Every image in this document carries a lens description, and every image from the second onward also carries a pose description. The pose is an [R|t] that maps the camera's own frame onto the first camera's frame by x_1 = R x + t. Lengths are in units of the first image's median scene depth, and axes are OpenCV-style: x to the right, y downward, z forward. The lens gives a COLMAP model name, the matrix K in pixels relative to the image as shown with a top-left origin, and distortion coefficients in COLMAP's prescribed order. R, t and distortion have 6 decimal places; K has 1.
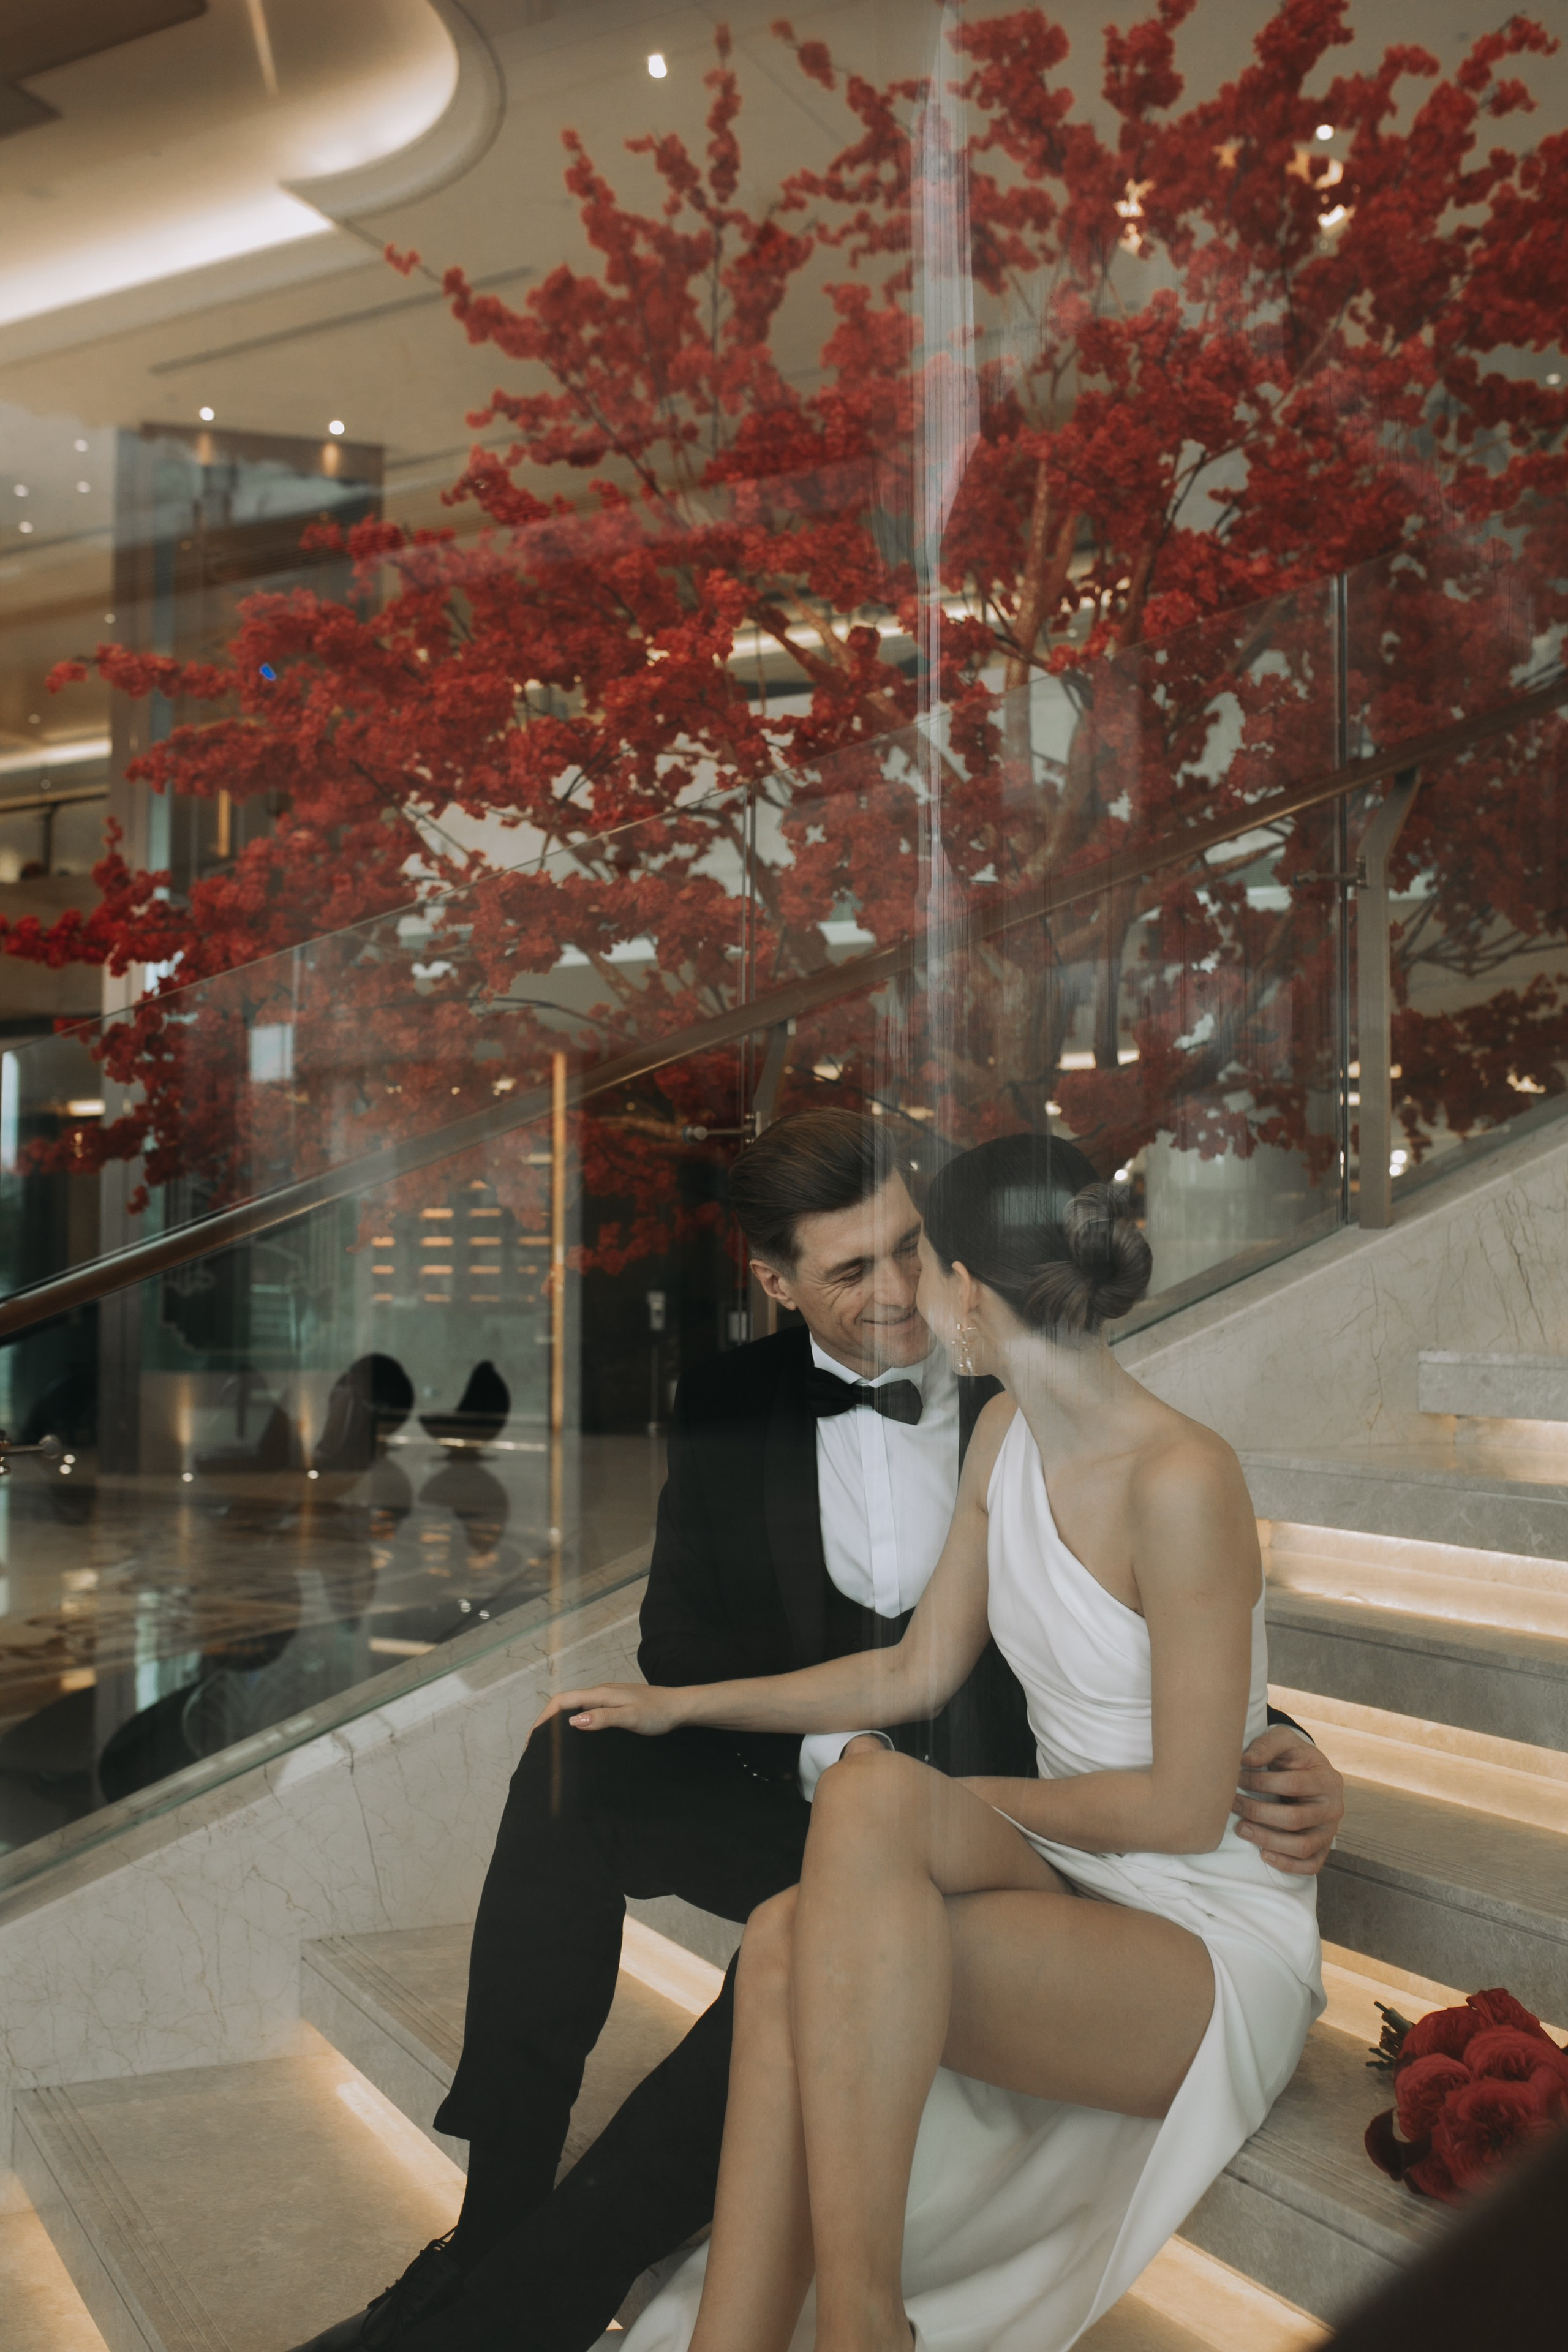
lens RADIAL K [[2229.6, 0, 829.4], [0, 2229.6, 1207.1], [0, 0, 1]] dist [-0.050998, 0.003757]
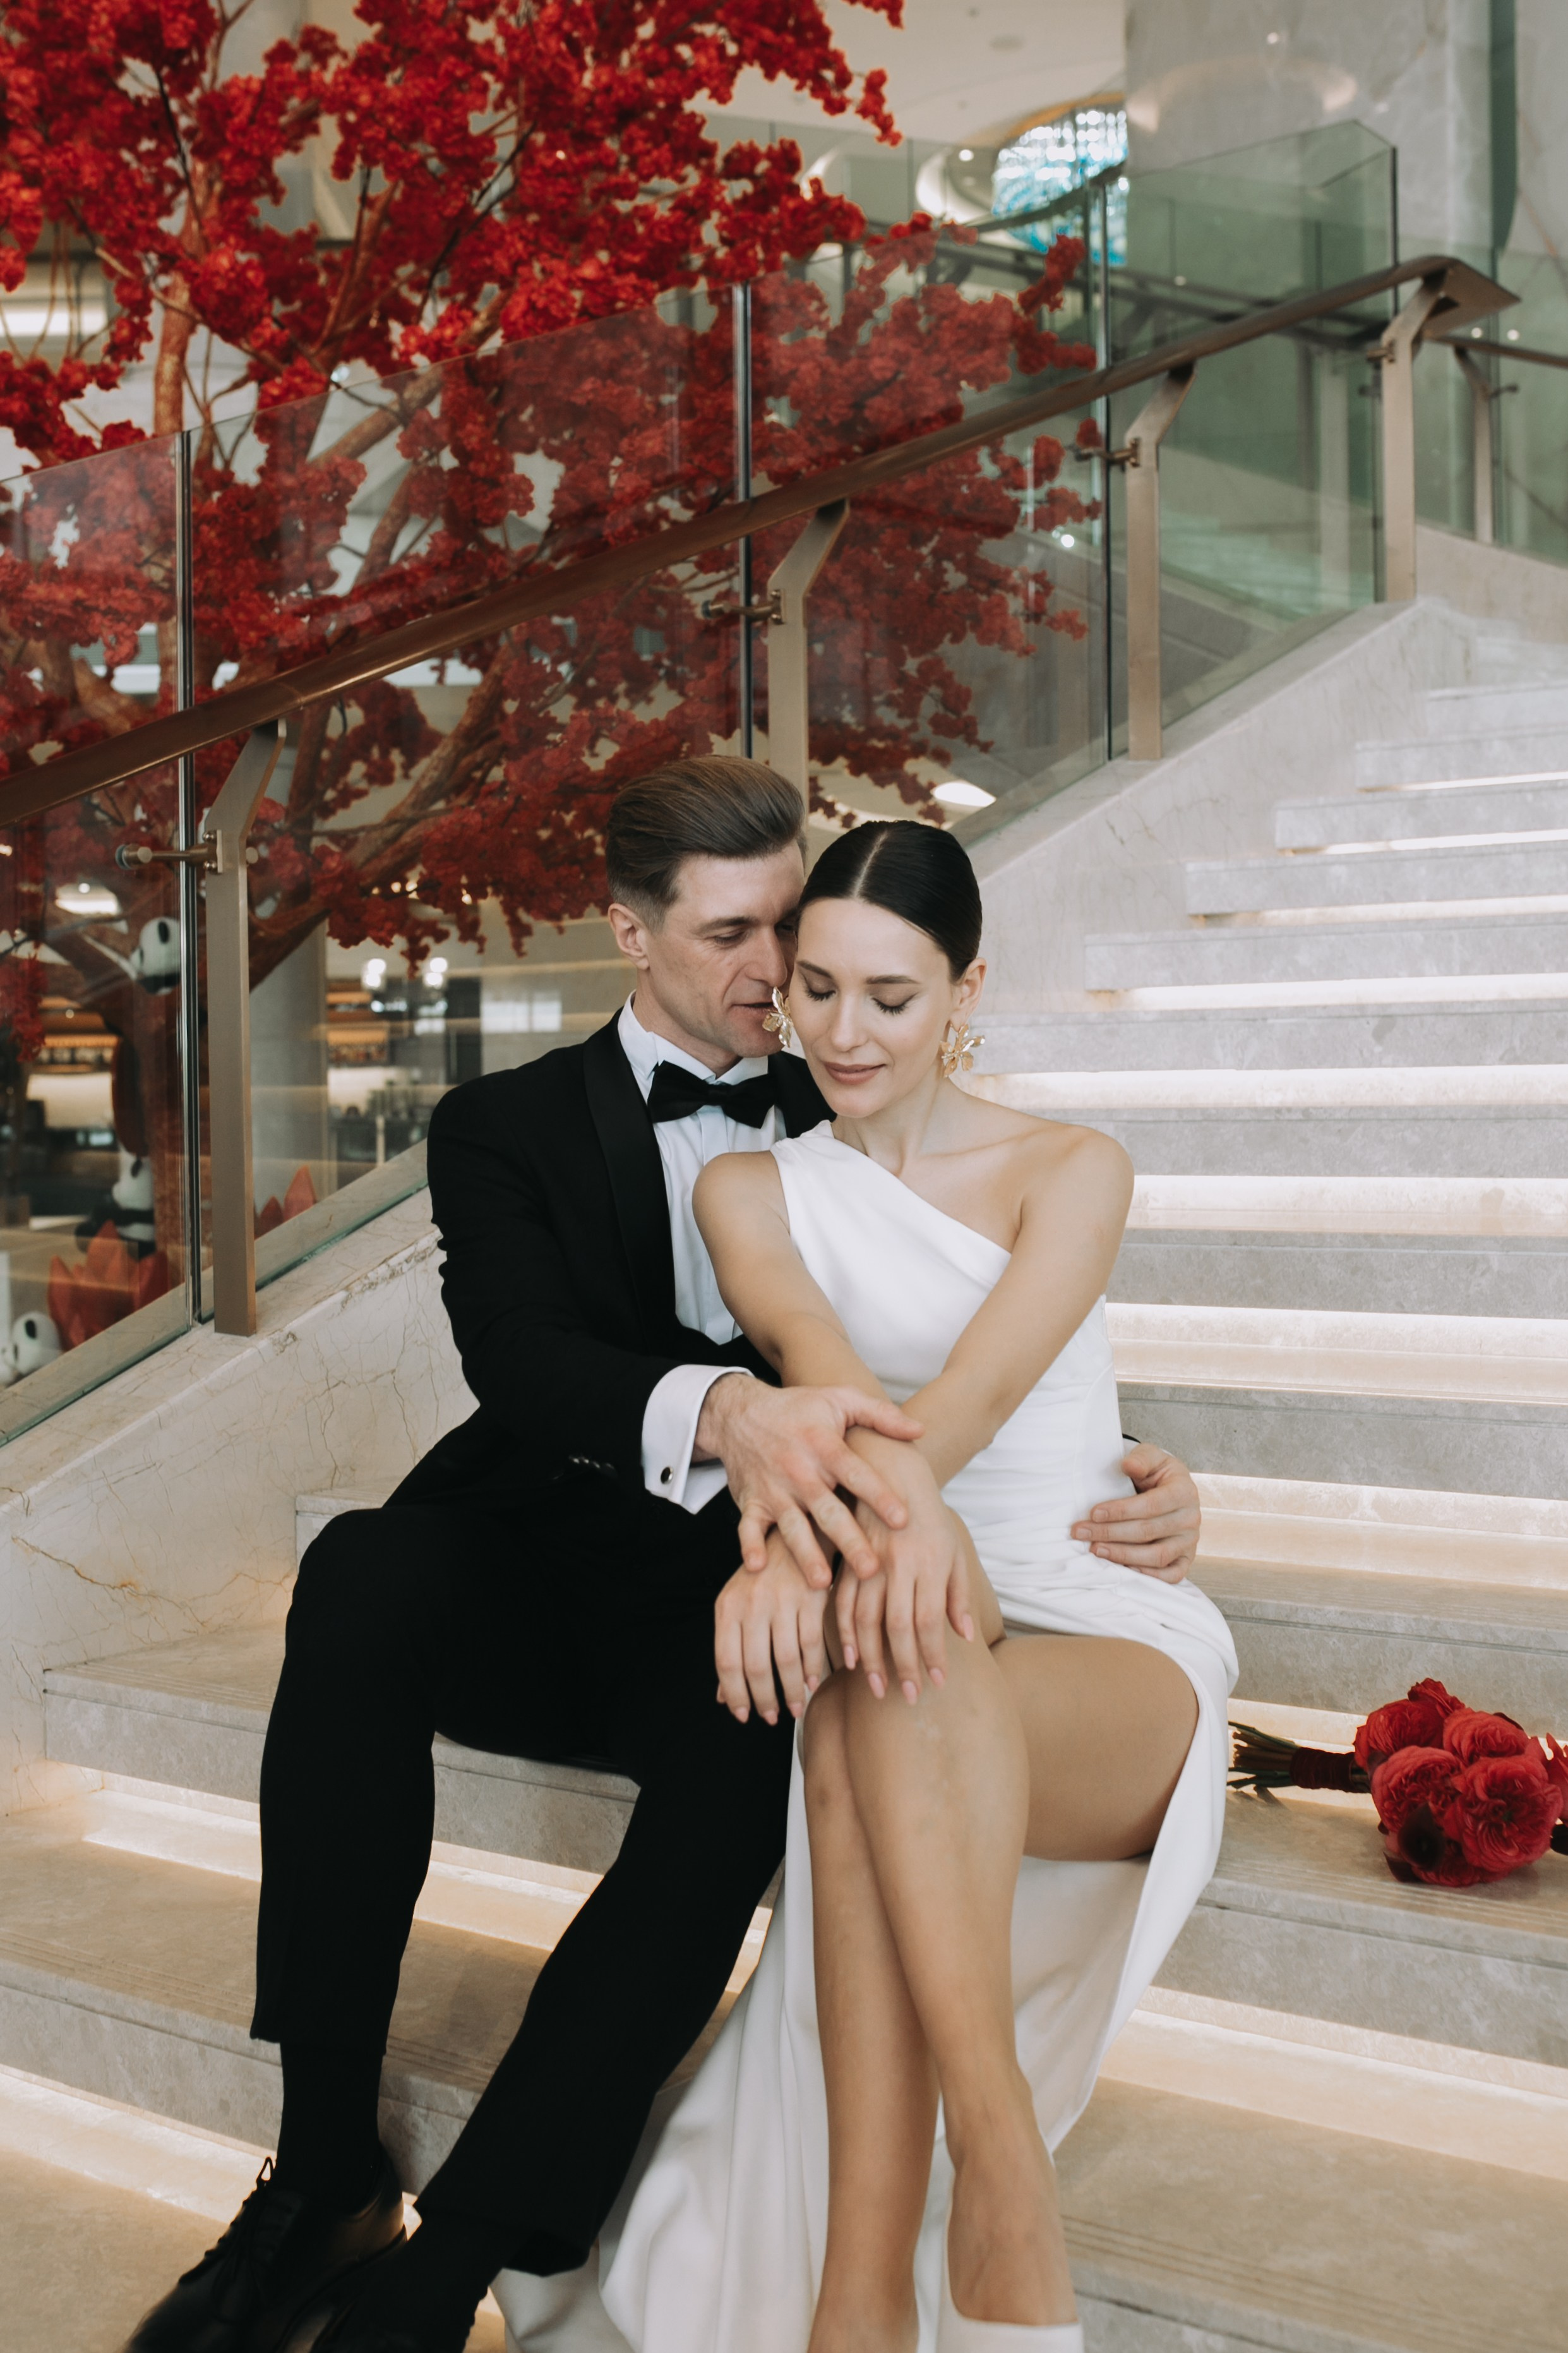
lens RADIAL K [[2377.7, 0, 784.0], [0, 2377.7, 1176.5], [0, 0, 1]] dist [-0.074949, 0.111876]
pose [[0.889218, -0.022902, 0.456909, -0.379258], [0.002352, 0.998962, 0.045493, 0.075370], [-0.457477, -0.039379, 0.888349, 0.183196]]
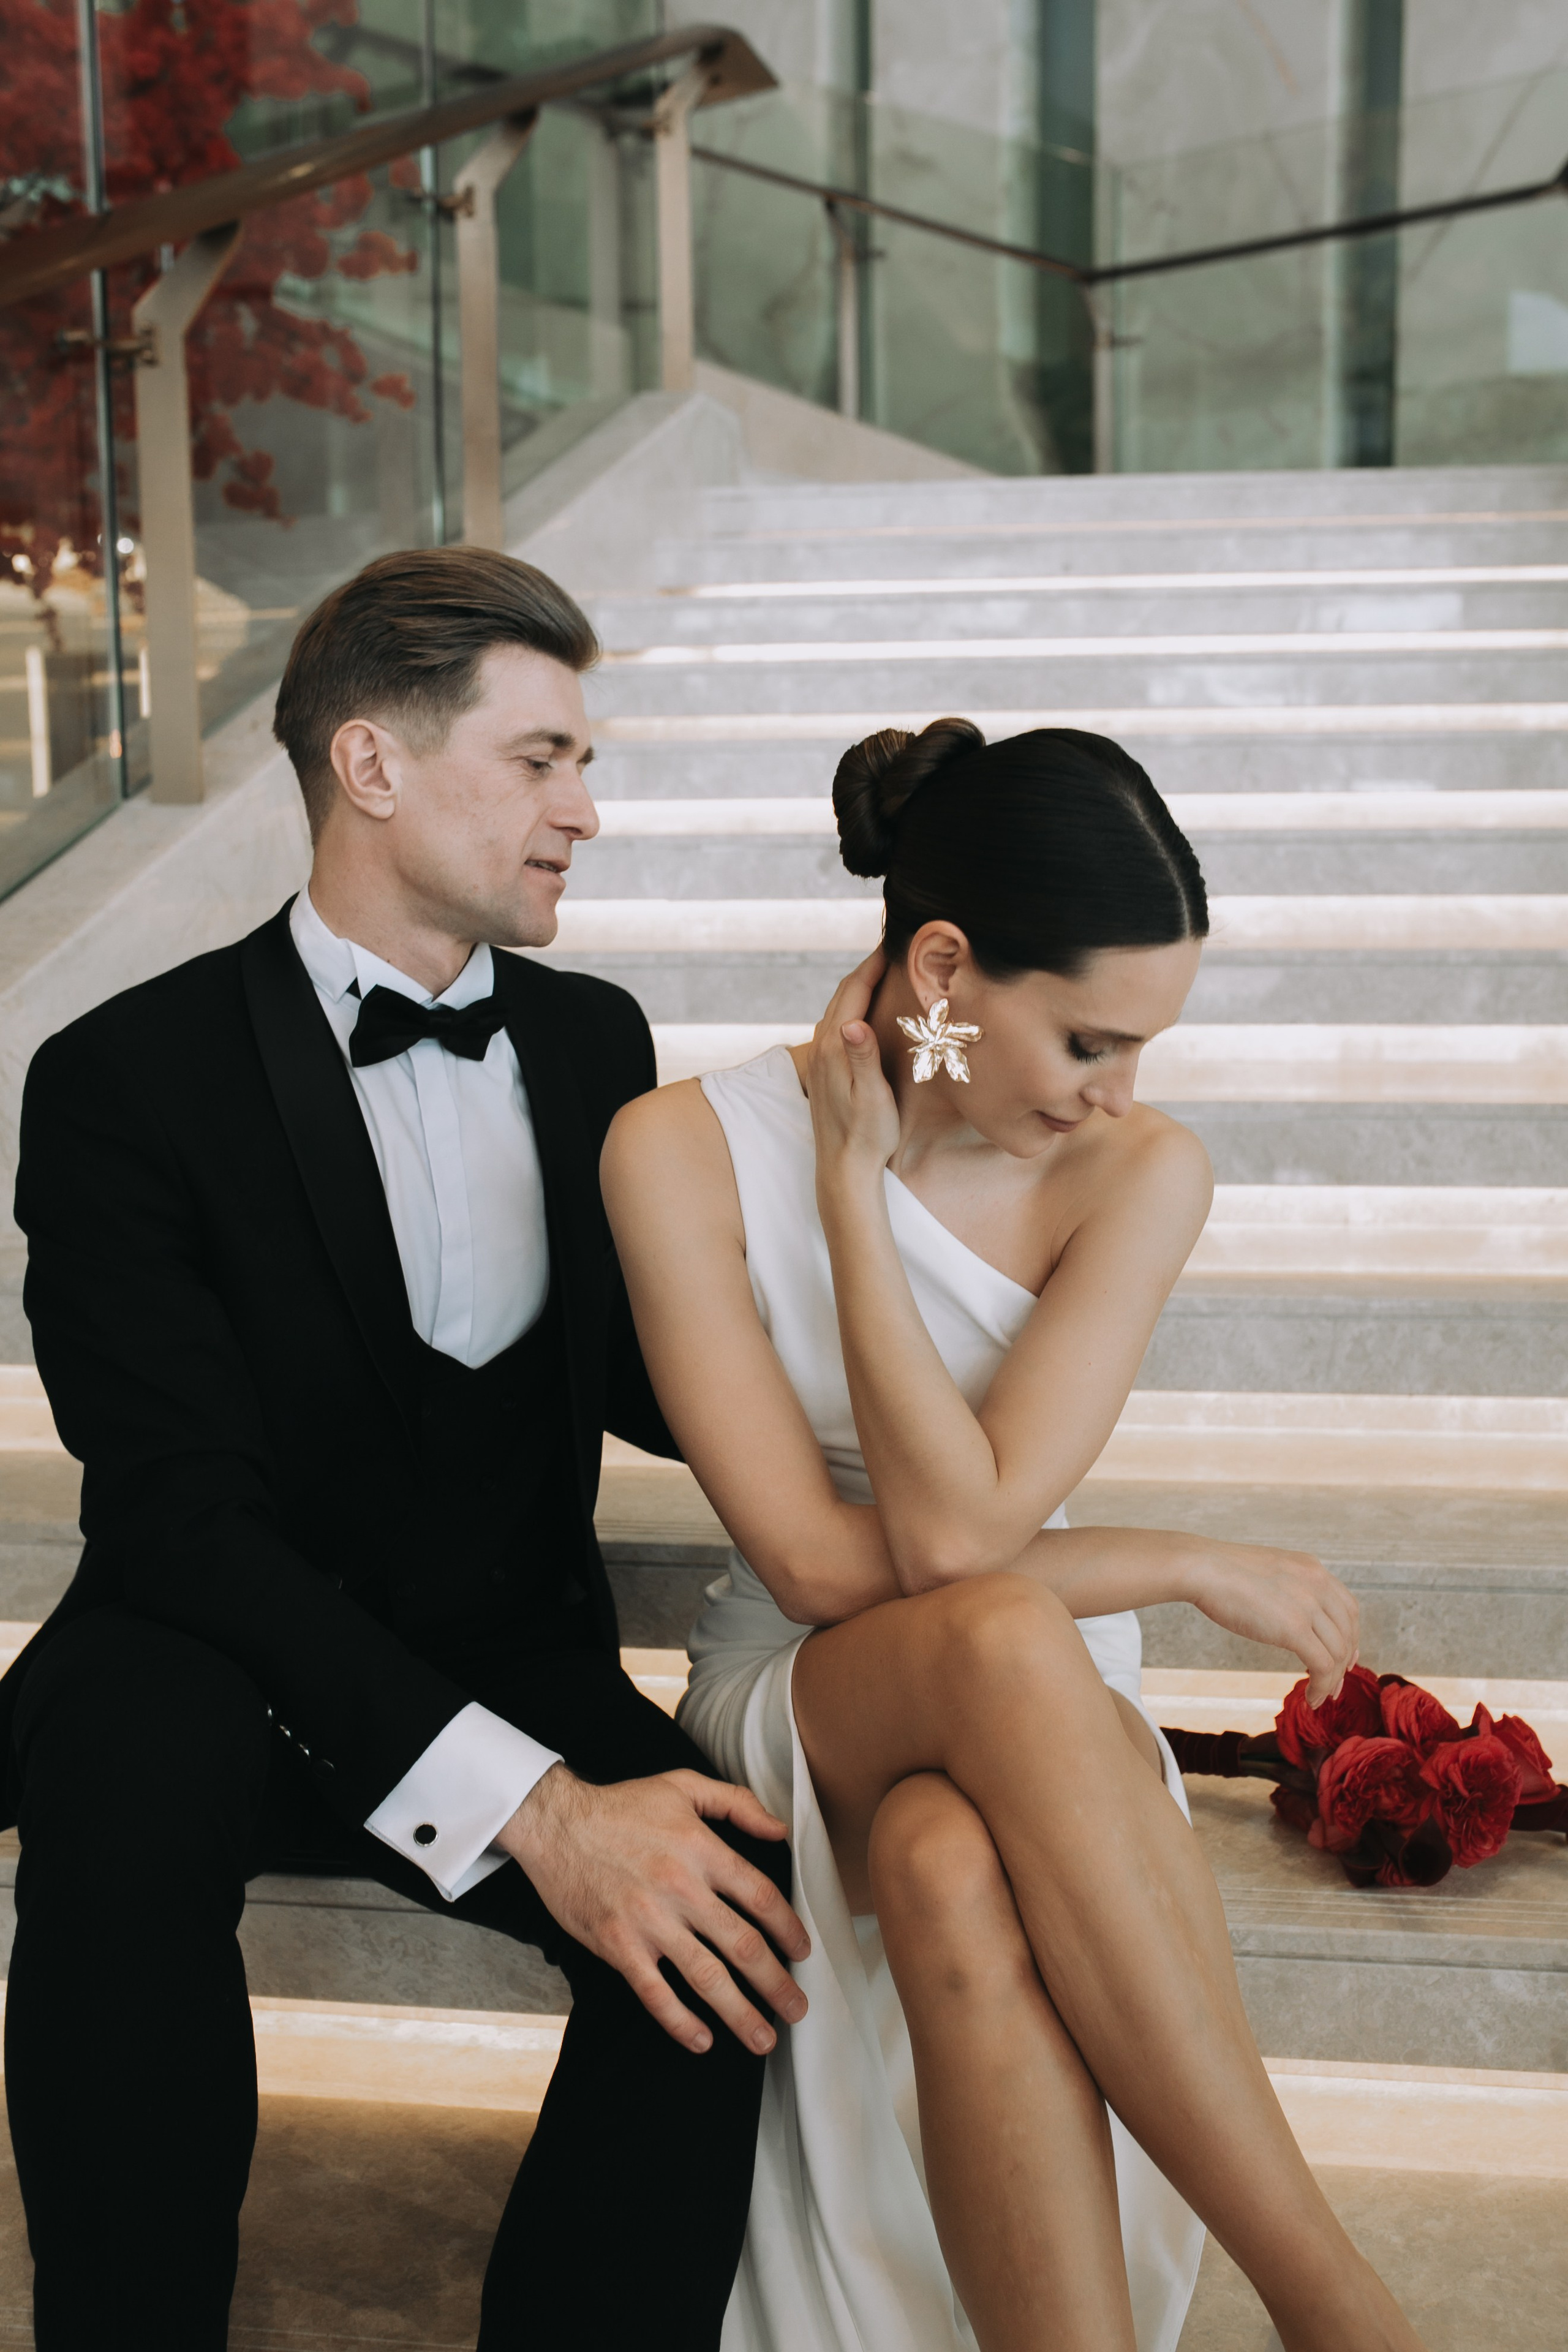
lens RADIAL K [[2239.3, 0, 784.0], [0, 2239.3, 1176.0], [0, 0, 1]] dist [-0.062645, 0.084127]
pose [[0.614010, -0.117400, 0.780519, -0.448253], [-0.004773, 0.988306, 0.152409, 0.031608], [-0.789284, -0.097307, 0.606269, 0.554644]]
